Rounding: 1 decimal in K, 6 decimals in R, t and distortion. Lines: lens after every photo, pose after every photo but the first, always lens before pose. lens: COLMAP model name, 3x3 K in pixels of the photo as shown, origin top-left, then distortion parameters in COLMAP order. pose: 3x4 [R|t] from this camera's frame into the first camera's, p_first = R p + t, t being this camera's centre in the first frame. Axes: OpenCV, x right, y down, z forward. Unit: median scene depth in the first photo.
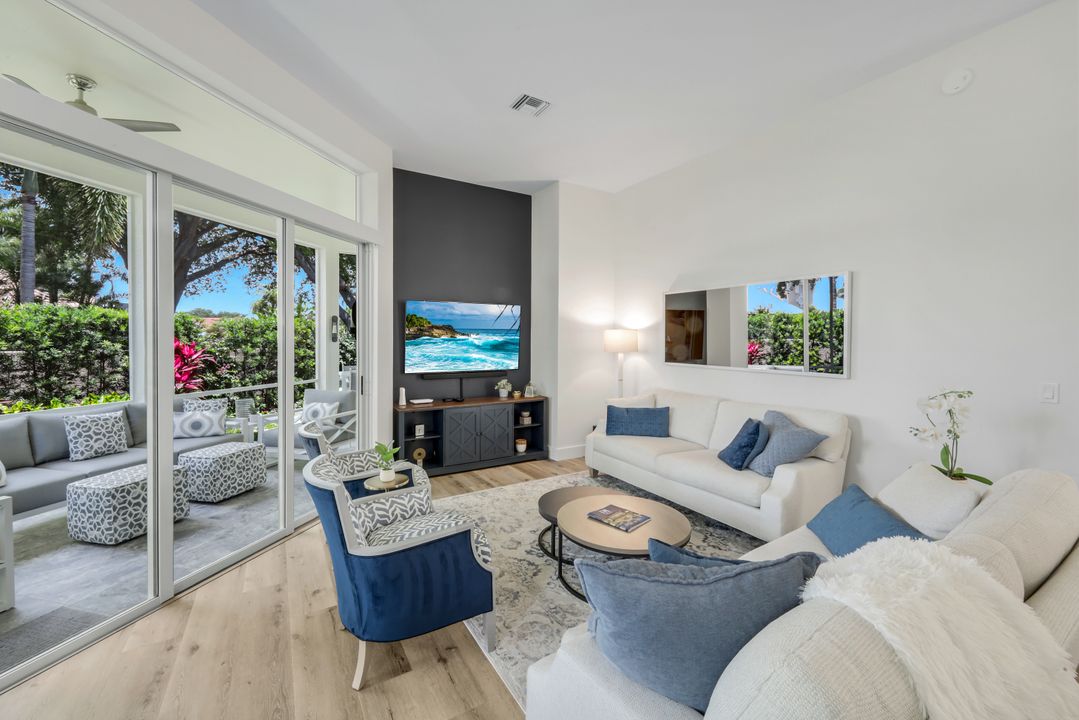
lens RADIAL K [[443.5, 0, 540.6], [0, 443.5, 356.3], [0, 0, 1]] dist [0.002012, -0.000300]
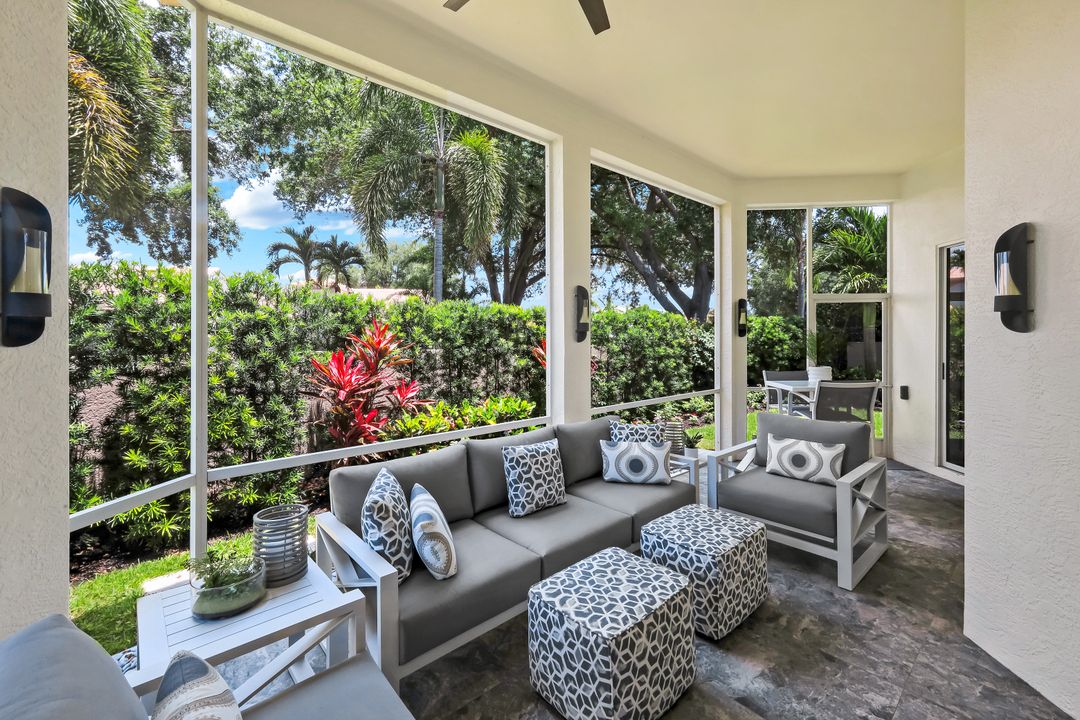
lens RADIAL K [[435.7, 0, 537.0], [0, 435.7, 354.4], [0, 0, 1]] dist [-0.000324, 0.000214]
pose [[0.821014, 0.009299, -0.570833, -0.461286], [-0.007036, 0.999956, 0.006169, -0.008358], [0.570865, -0.001049, 0.821043, 0.341961]]
